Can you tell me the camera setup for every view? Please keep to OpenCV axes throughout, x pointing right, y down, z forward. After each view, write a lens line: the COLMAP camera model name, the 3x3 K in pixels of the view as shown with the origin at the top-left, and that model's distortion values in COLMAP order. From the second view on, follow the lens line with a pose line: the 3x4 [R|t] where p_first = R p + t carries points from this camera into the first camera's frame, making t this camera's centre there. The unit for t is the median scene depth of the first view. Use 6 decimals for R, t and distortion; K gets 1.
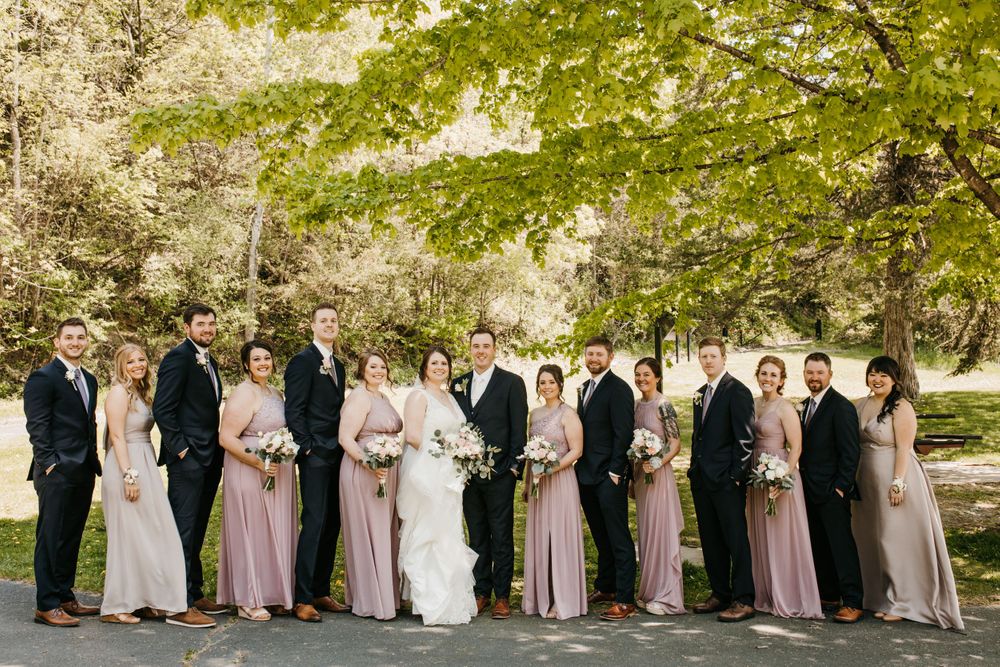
lens RADIAL K [[958.8, 0, 497.1], [0, 958.8, 330.6], [0, 0, 1]] dist [-0.026969, 0.000000]
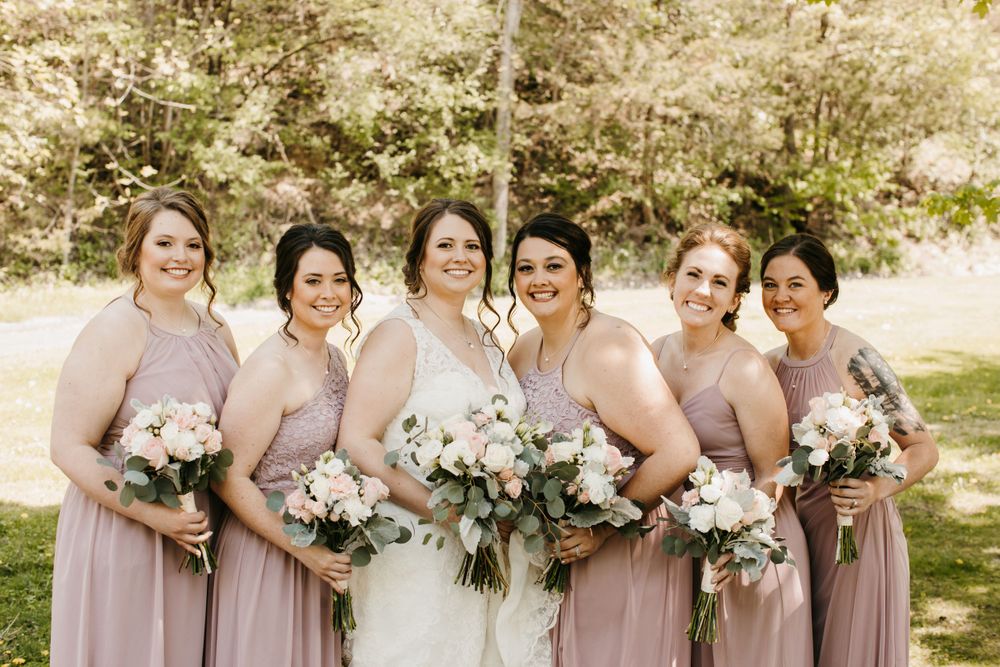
lens RADIAL K [[1461.4, 0, 495.4], [0, 1461.4, 333.6], [0, 0, 1]] dist [-0.108951, 0.000000]
pose [[0.956202, 0.049379, -0.288513, 0.006994], [-0.021365, 0.994813, 0.099451, 0.004983], [0.291927, -0.088931, 0.952297, 0.122435]]
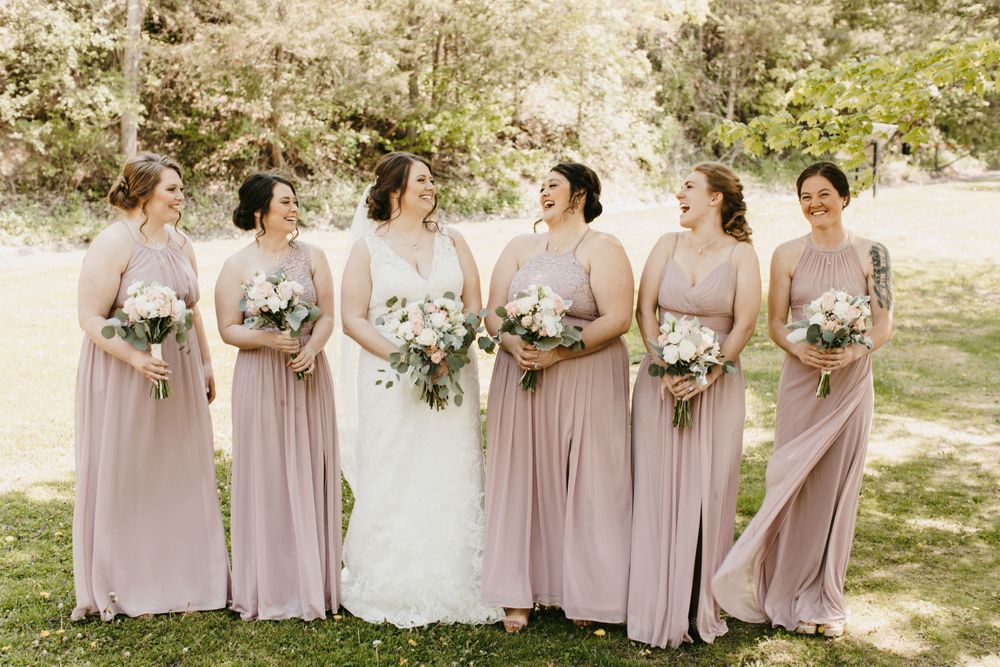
lens RADIAL K [[1461.4, 0, 505.6], [0, 1461.4, 322.9], [0, 0, 1]] dist [-0.108951, 0.000000]
pose [[0.999638, 0.023688, 0.012719, -0.040513], [-0.025107, 0.991671, 0.126326, 0.003650], [-0.009621, -0.126600, 0.991907, 0.121705]]
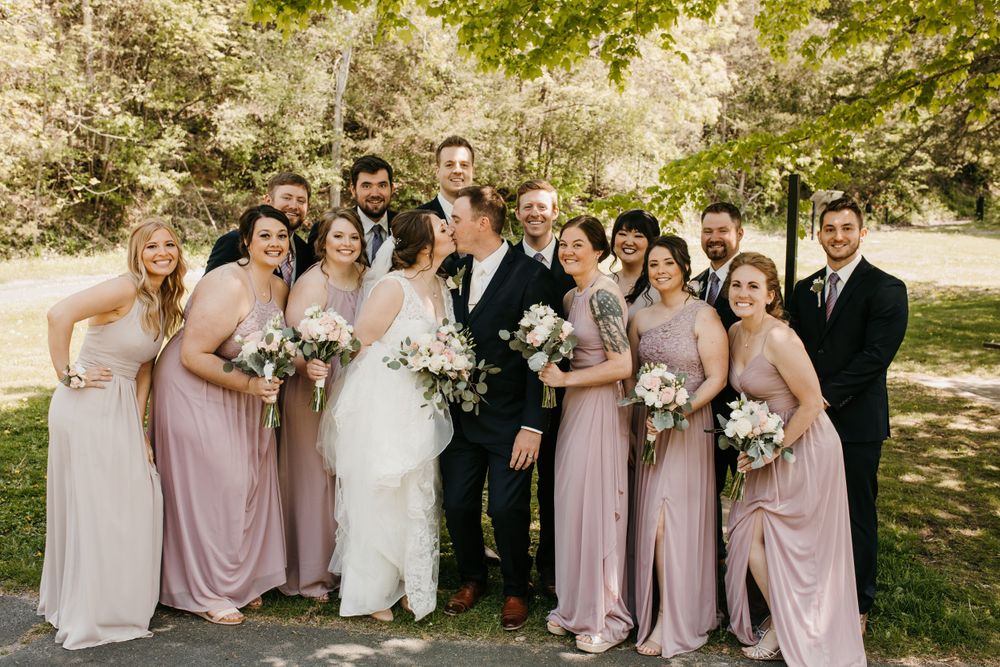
lens RADIAL K [[958.8, 0, 493.1], [0, 958.8, 330.4], [0, 0, 1]] dist [-0.026969, 0.000000]
pose [[0.990593, 0.044562, -0.129380, 0.017020], [-0.026839, 0.990396, 0.135632, 0.005677], [0.134181, -0.130884, 0.982275, 0.099558]]
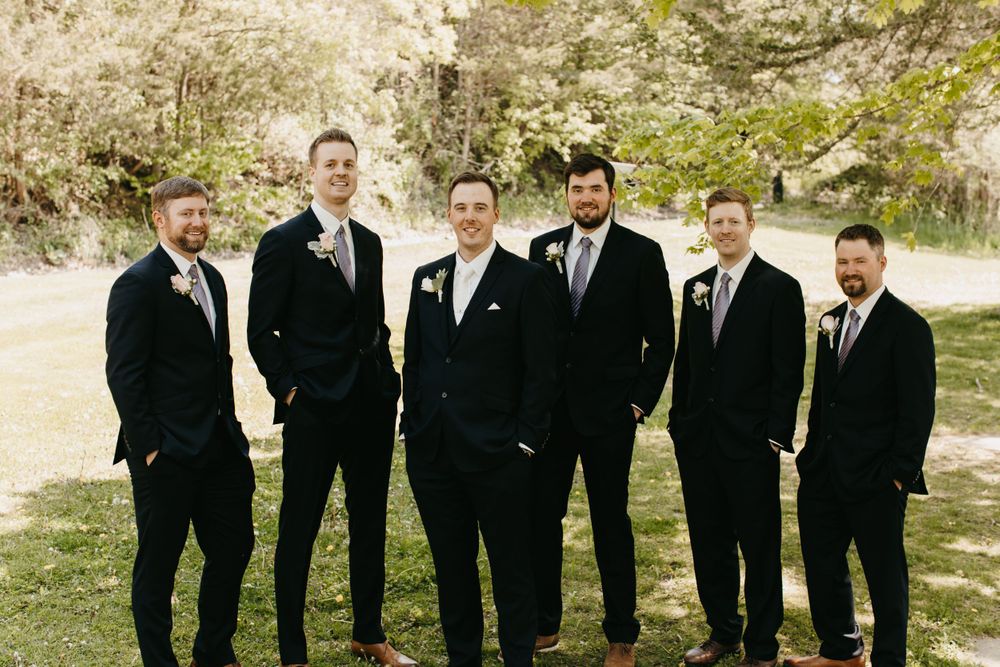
lens RADIAL K [[1461.4, 0, 498.1], [0, 1461.4, 324.8], [0, 0, 1]] dist [-0.108951, 0.000000]
pose [[0.978612, 0.011748, 0.205377, -0.071641], [-0.032761, 0.994527, 0.099215, 0.001697], [-0.203088, -0.103821, 0.973641, 0.111456]]
